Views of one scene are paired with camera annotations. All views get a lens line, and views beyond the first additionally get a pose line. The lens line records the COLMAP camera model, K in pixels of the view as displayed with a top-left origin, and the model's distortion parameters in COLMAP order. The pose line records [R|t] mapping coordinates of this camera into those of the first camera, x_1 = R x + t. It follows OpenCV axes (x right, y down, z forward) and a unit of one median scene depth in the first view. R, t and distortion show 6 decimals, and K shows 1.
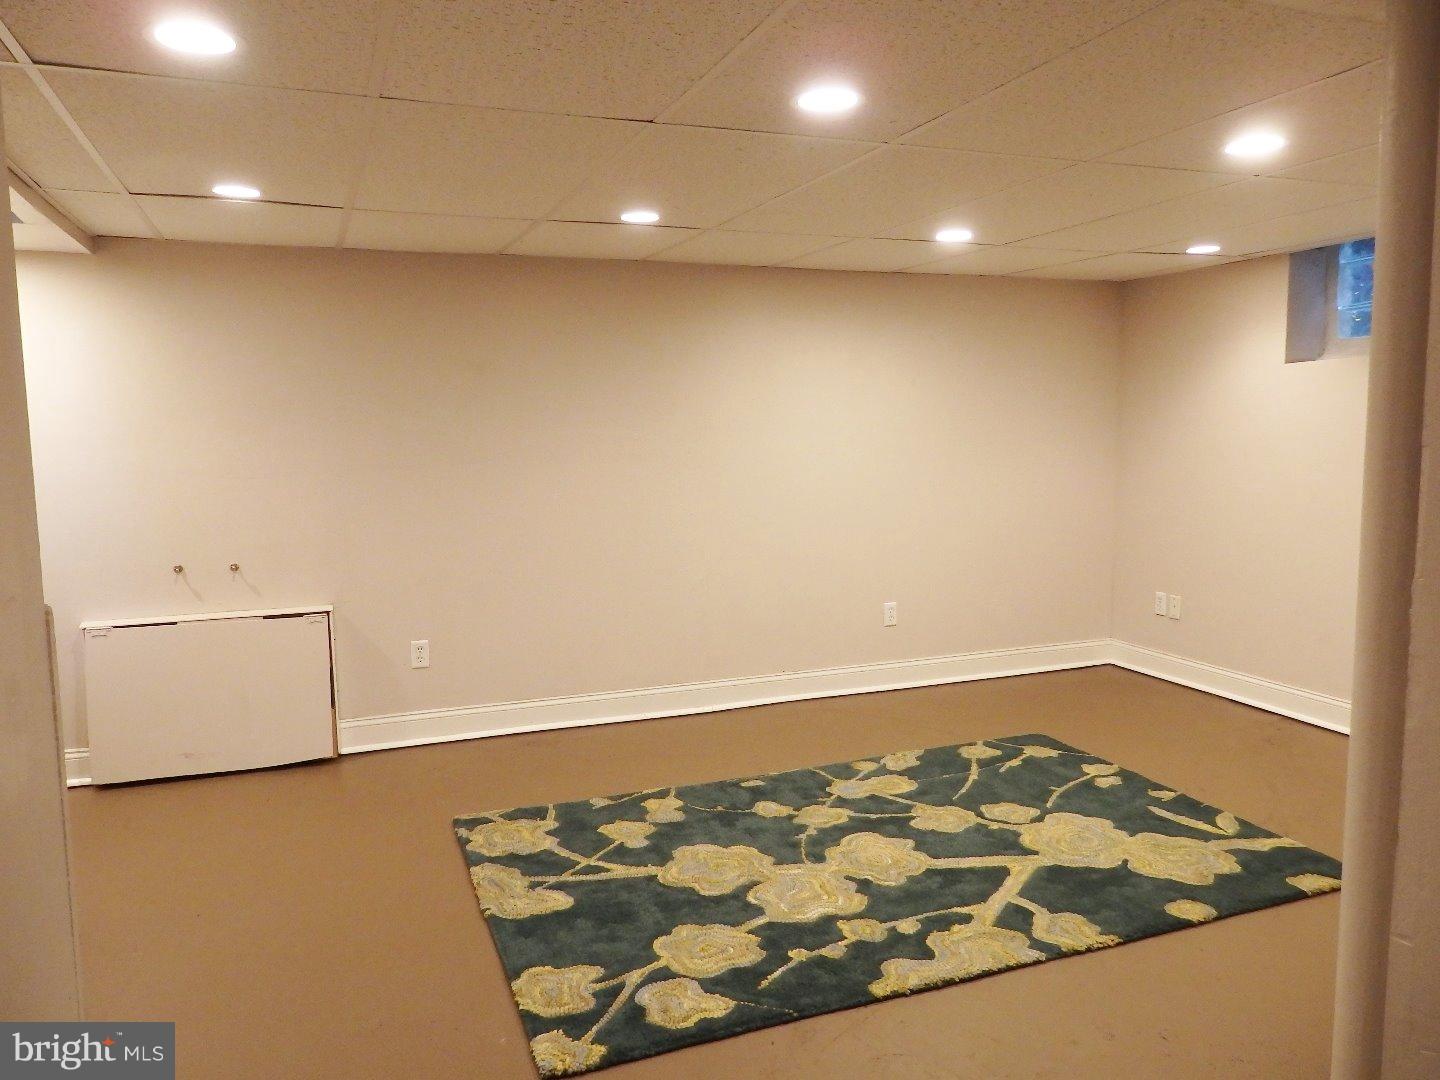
lens RADIAL K [[1054.4, 0, 721.6], [0, 1054.4, 540.0], [0, 0, 1]] dist [-0.005454, 0.002417]
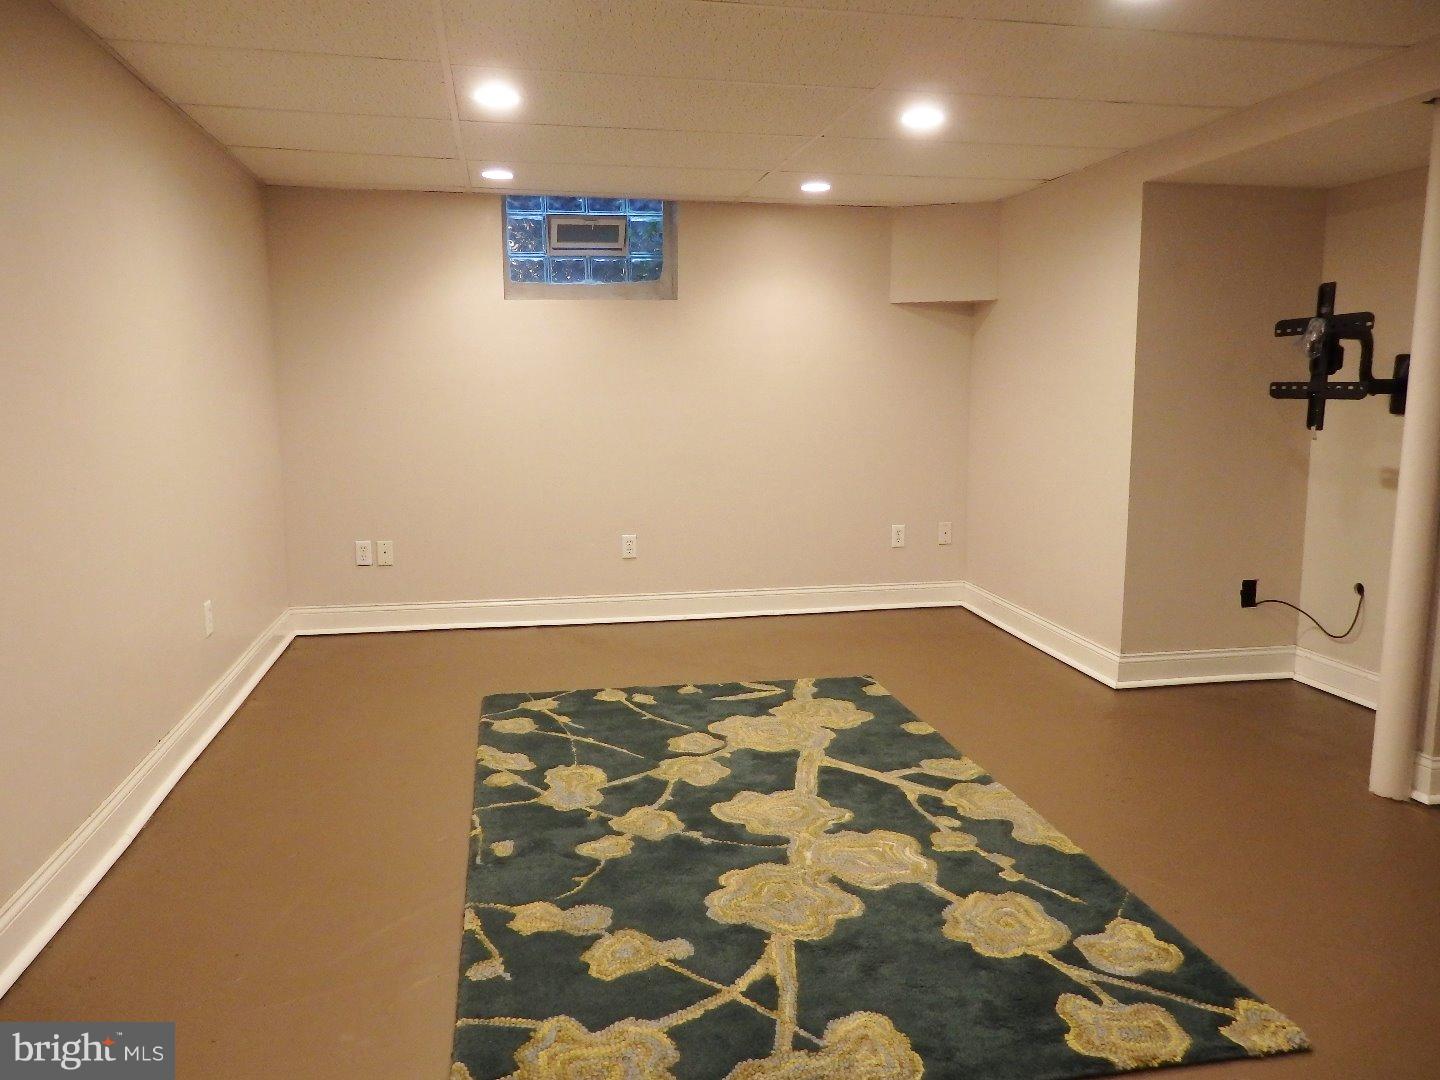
lens RADIAL K [[1054.4, 0, 721.6], [0, 1054.4, 540.0], [0, 0, 1]] dist [-0.005454, 0.002417]
pose [[0.173921, -0.128355, 0.976359, -0.675750], [0.109208, 0.987867, 0.110415, -0.029090], [-0.978685, 0.087423, 0.185829, 0.832125]]
